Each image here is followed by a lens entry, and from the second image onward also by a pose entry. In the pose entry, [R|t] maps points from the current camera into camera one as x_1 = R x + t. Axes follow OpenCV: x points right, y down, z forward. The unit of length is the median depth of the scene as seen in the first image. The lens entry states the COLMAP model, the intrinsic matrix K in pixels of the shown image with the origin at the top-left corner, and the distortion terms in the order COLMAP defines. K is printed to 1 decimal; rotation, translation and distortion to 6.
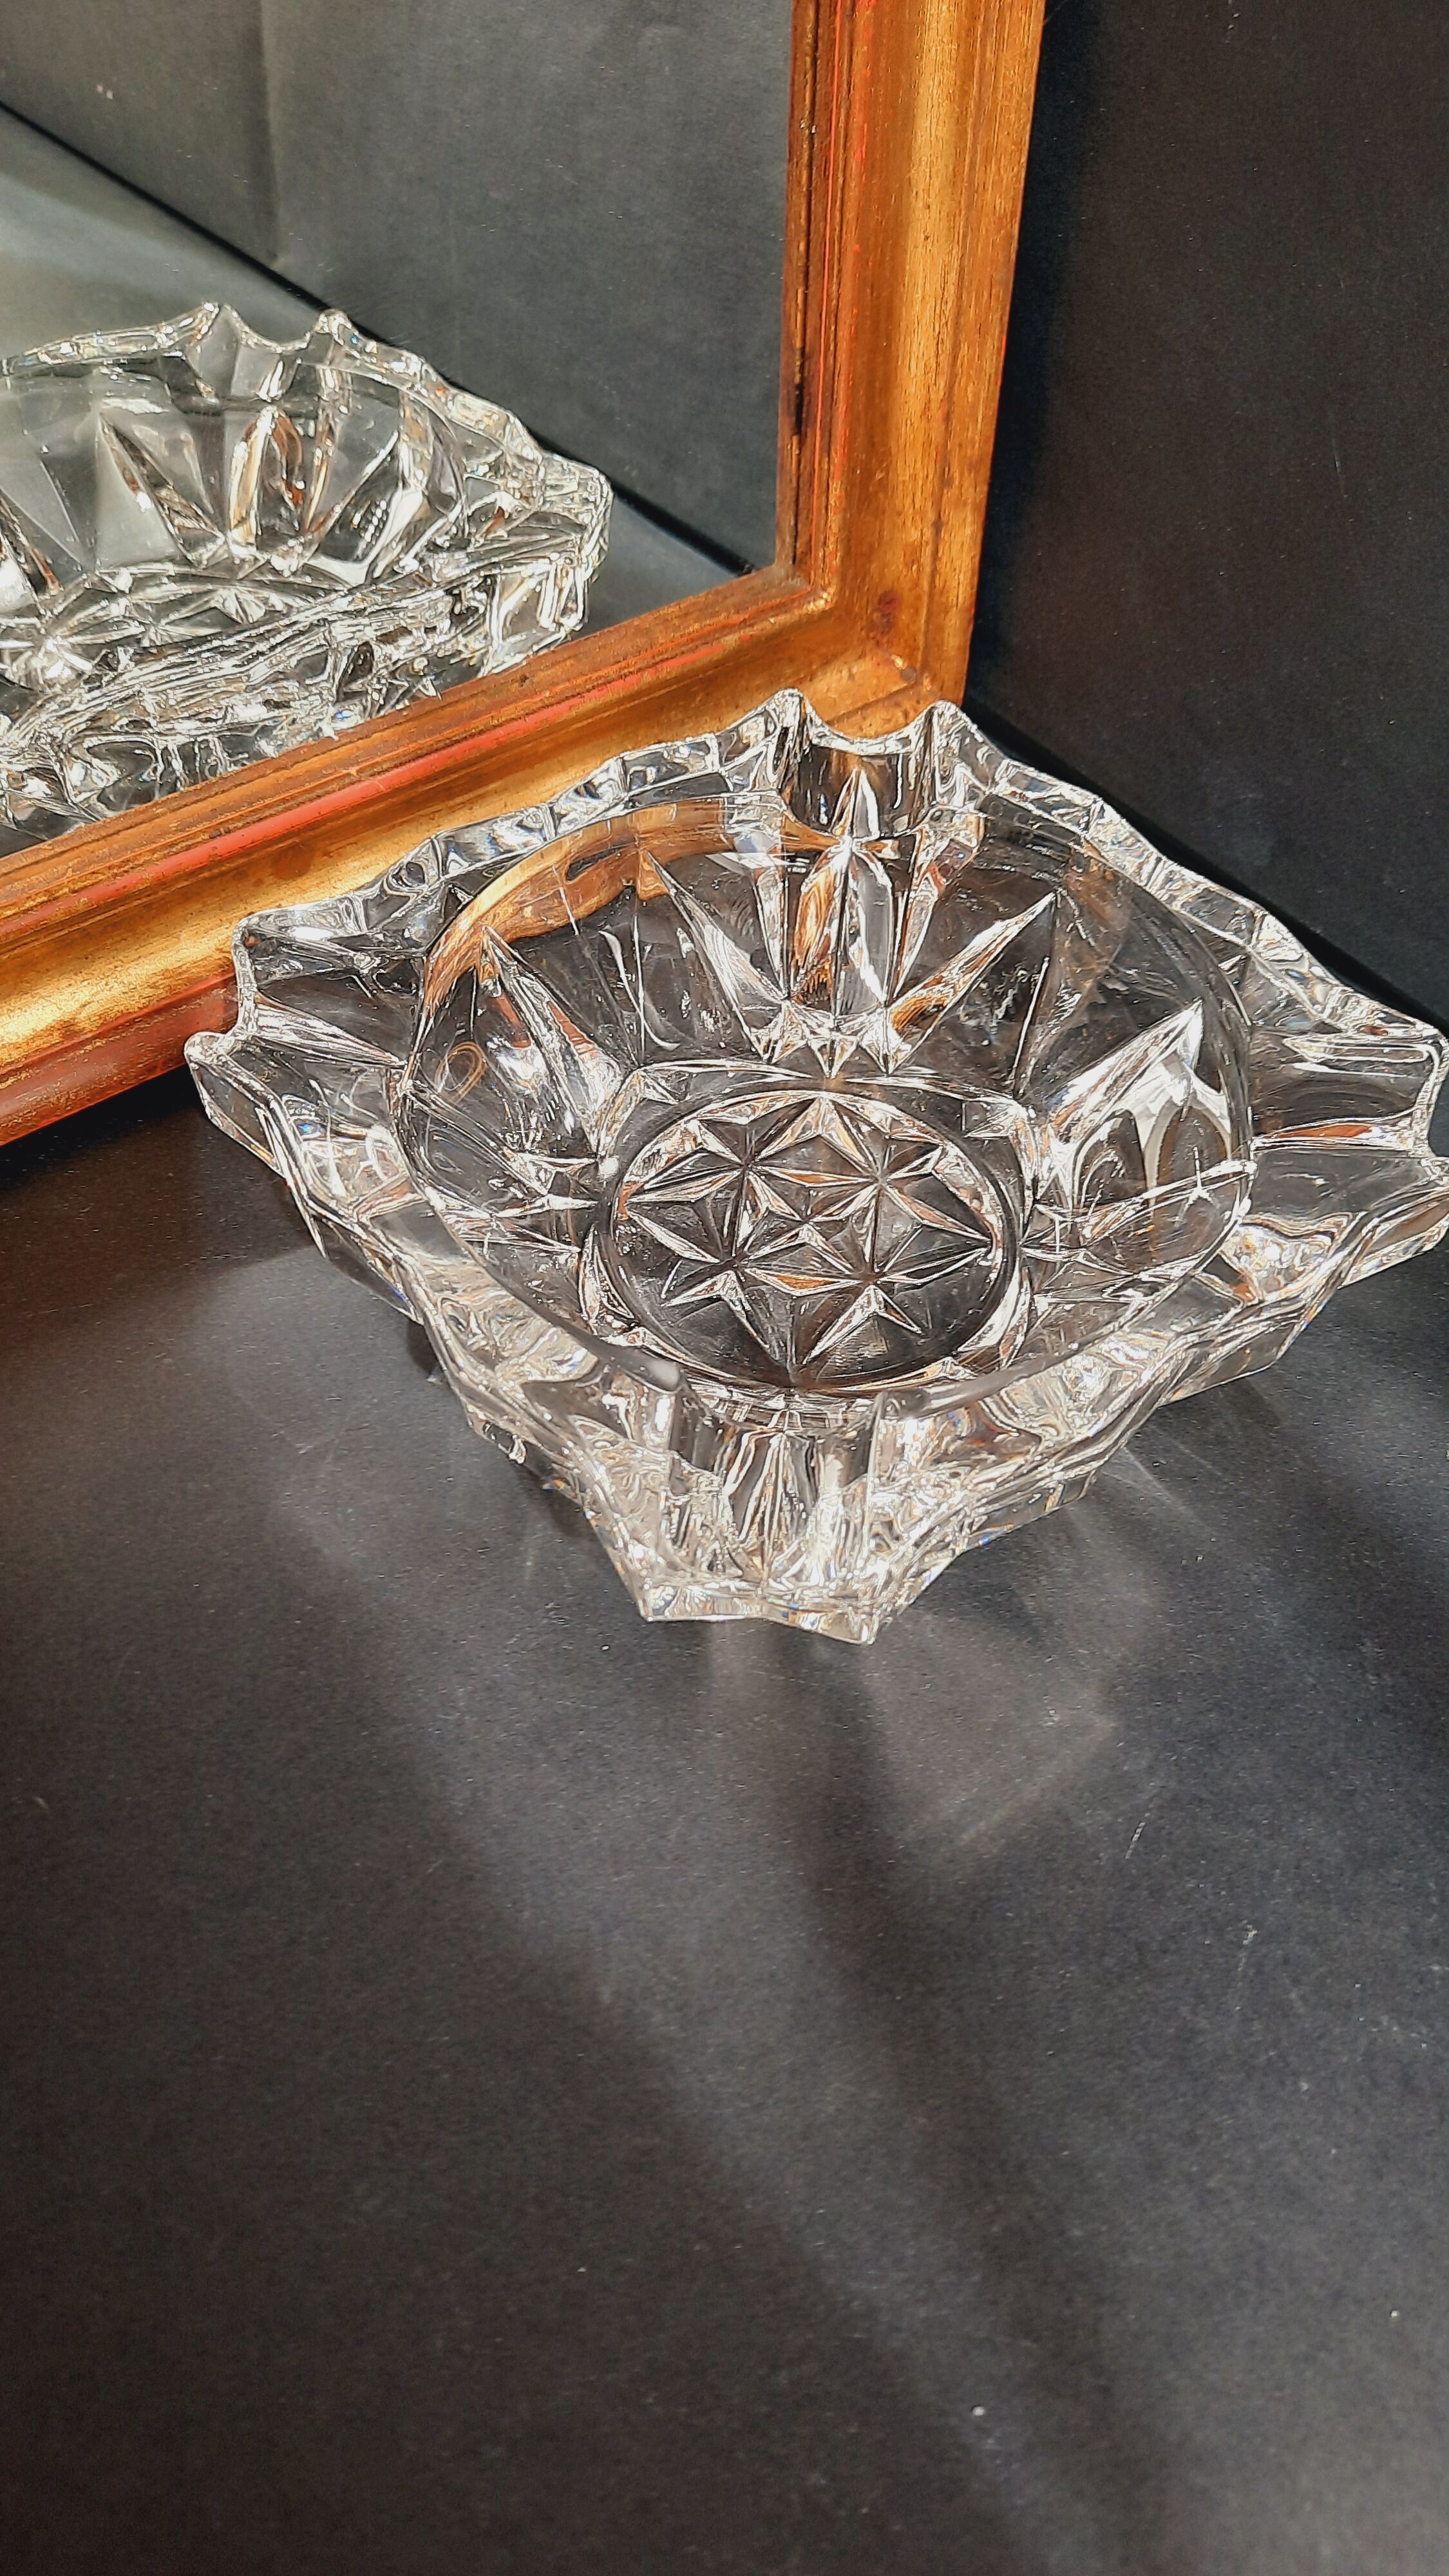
lens RADIAL K [[1969.3, 0, 744.2], [0, 1969.3, 1278.2], [0, 0, 1]] dist [0.043723, -0.065806]
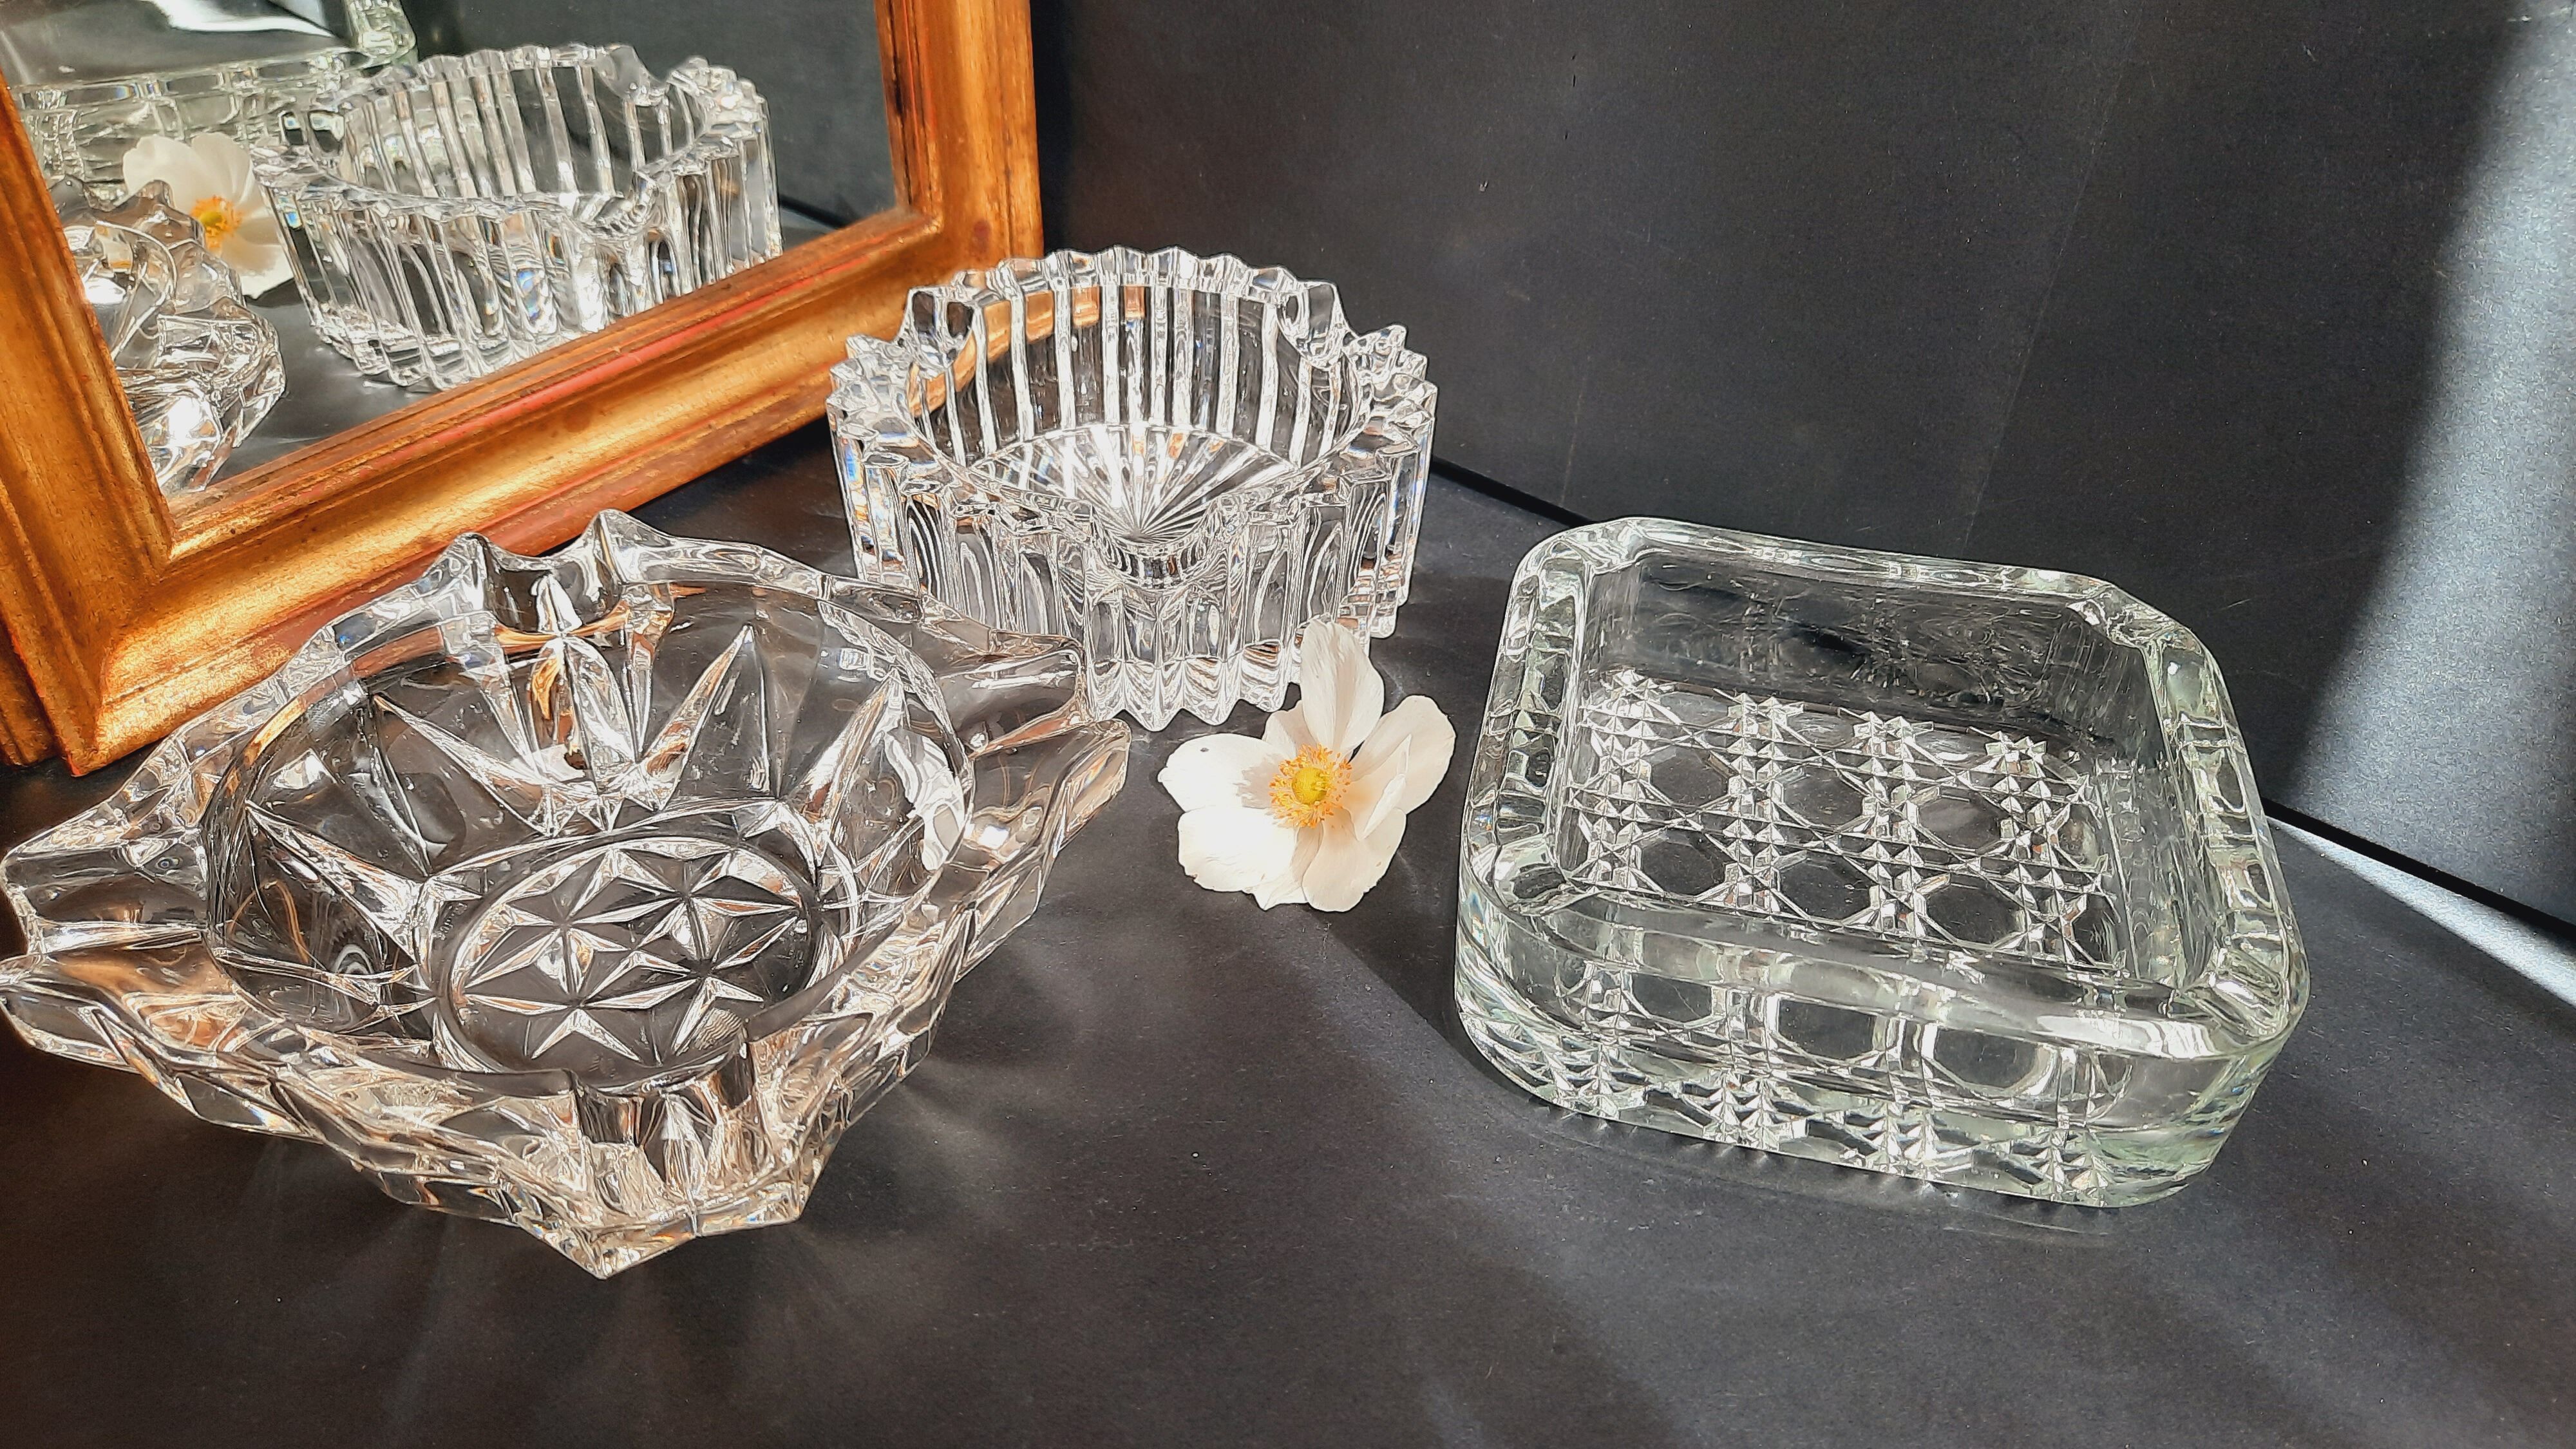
lens RADIAL K [[1969.3, 0, 1277.8], [0, 1969.3, 711.1], [0, 0, 1]] dist [0.043723, -0.065806]
pose [[0.972032, -0.141765, 0.187233, -0.040269], [0.174214, 0.969911, -0.170067, 0.317888], [-0.157489, 0.197929, 0.967482, -0.393060]]
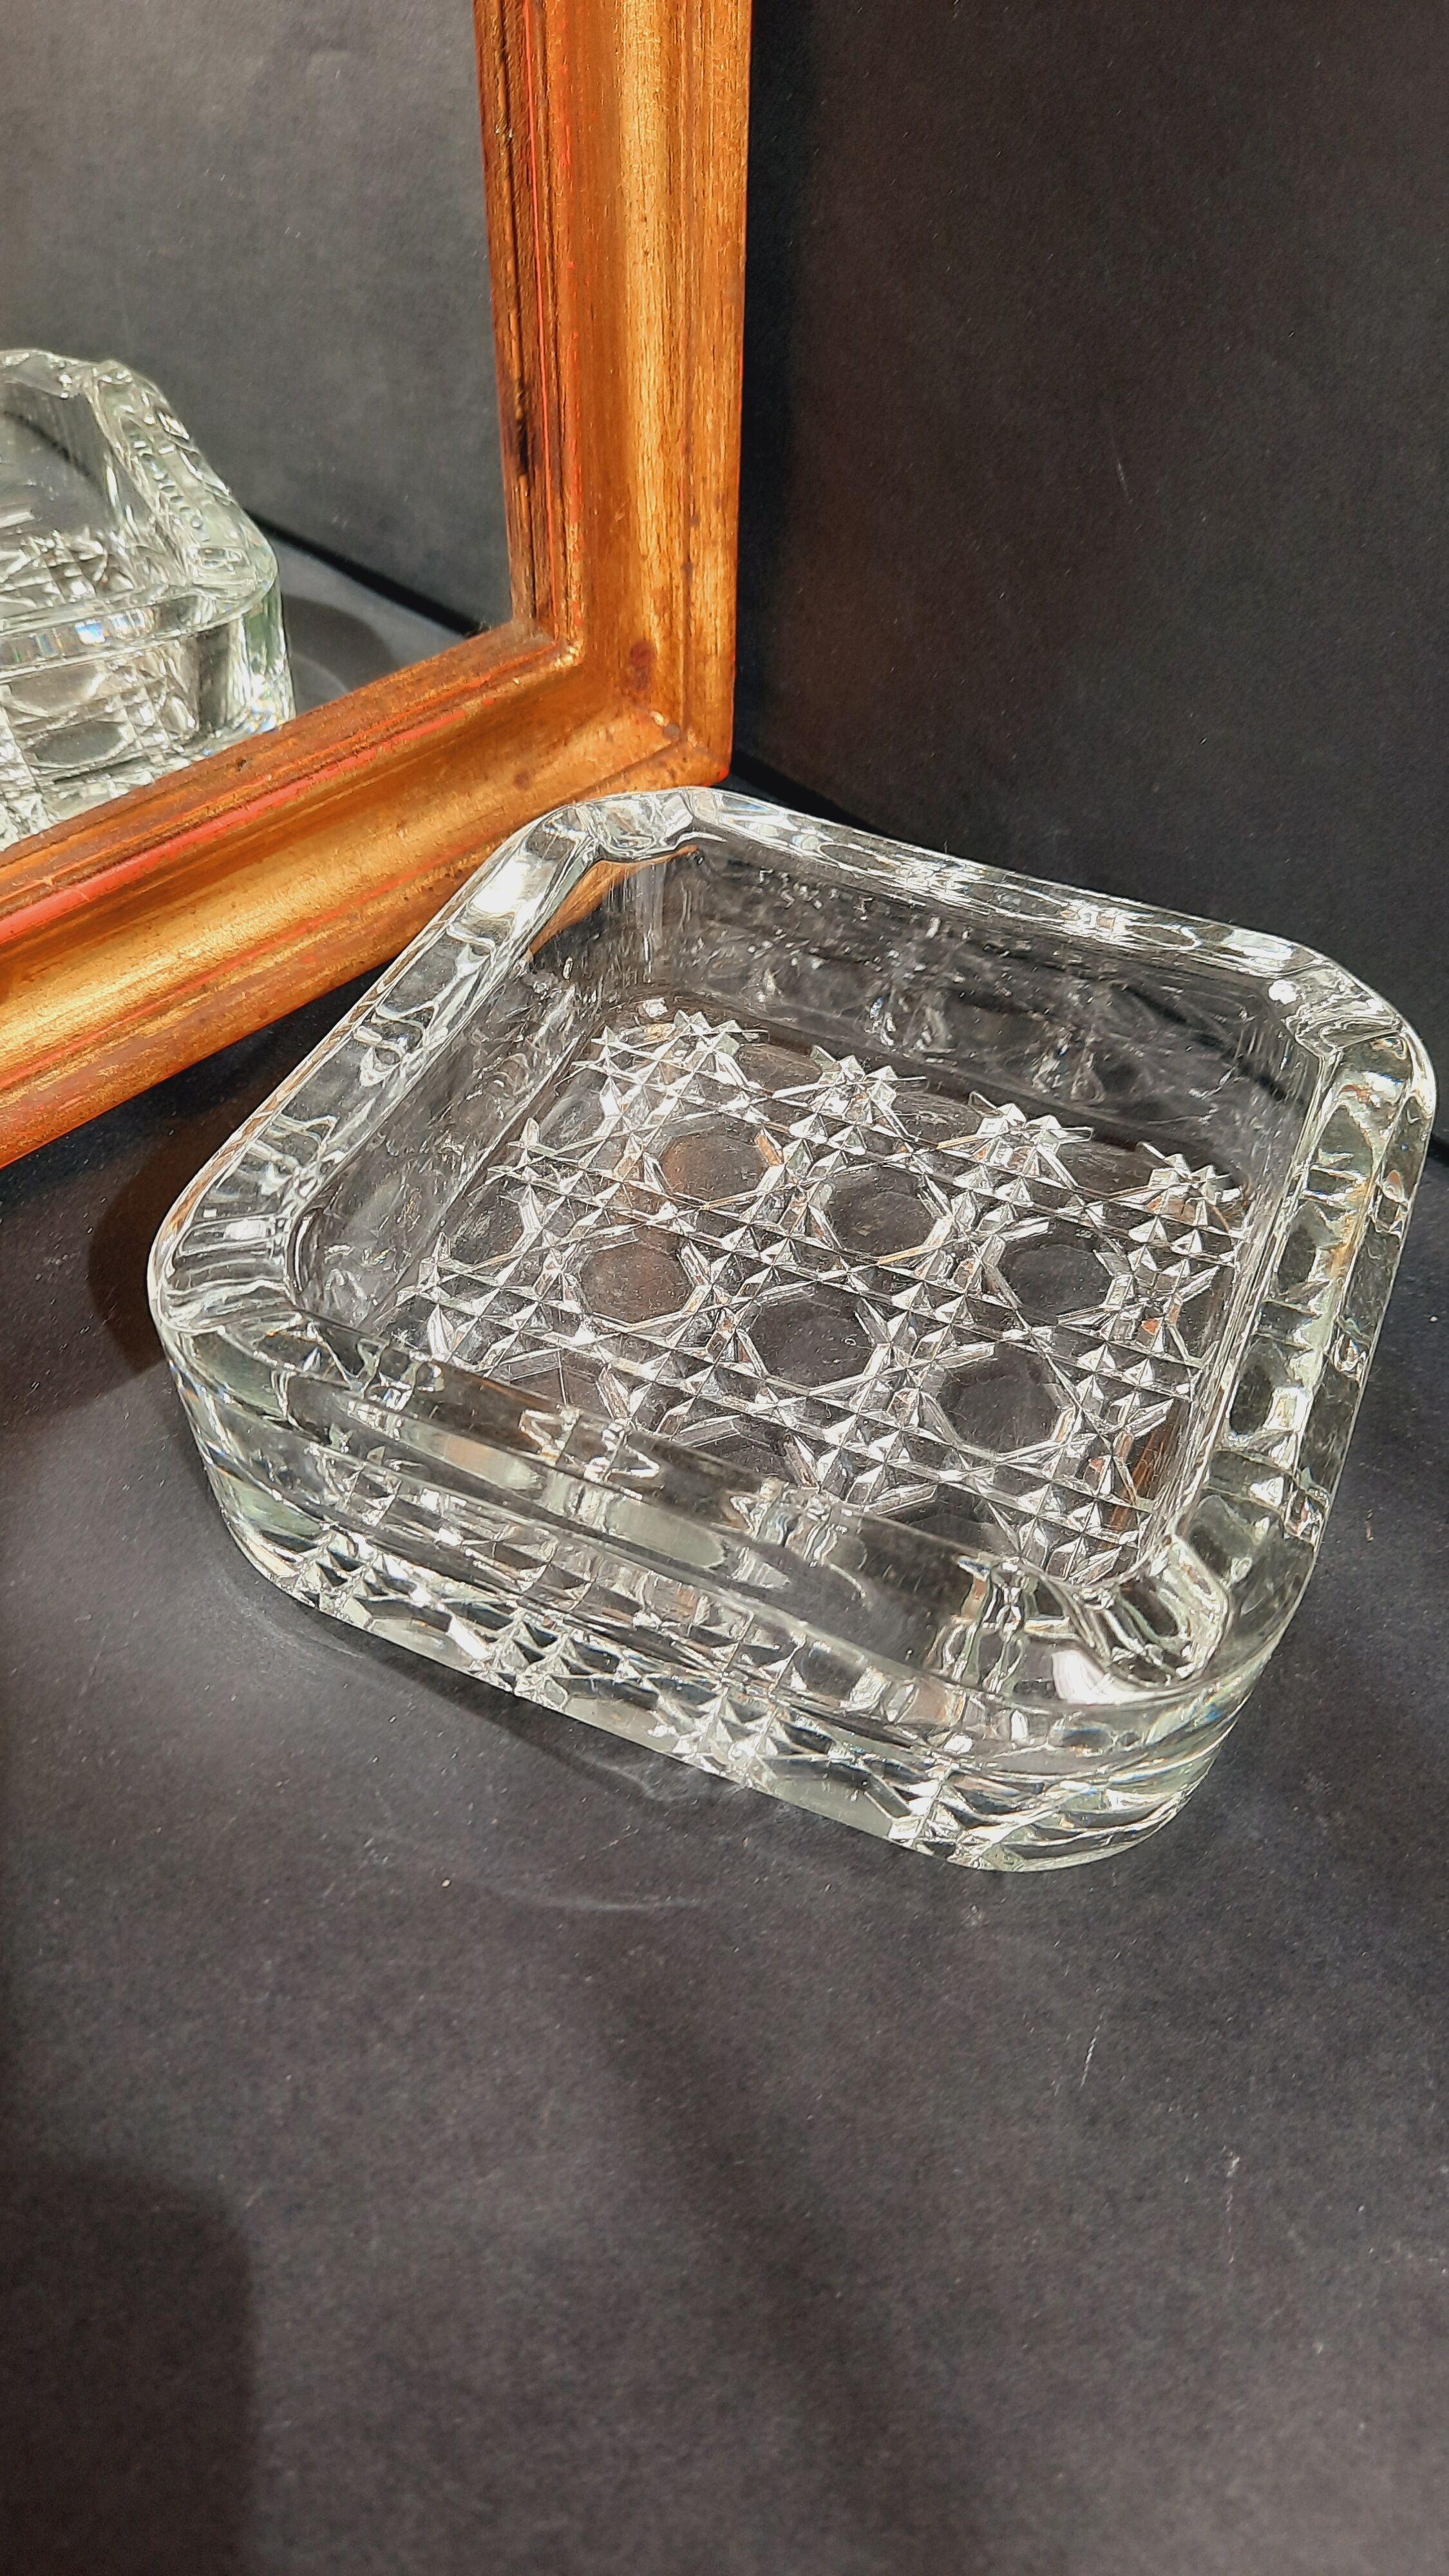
lens RADIAL K [[1969.3, 0, 727.2], [0, 1969.3, 1281.2], [0, 0, 1]] dist [0.043723, -0.065806]
pose [[0.990585, -0.097069, 0.096537, -0.004602], [0.100602, 0.994399, -0.032416, -0.024427], [-0.092850, 0.041823, 0.994801, 0.118851]]
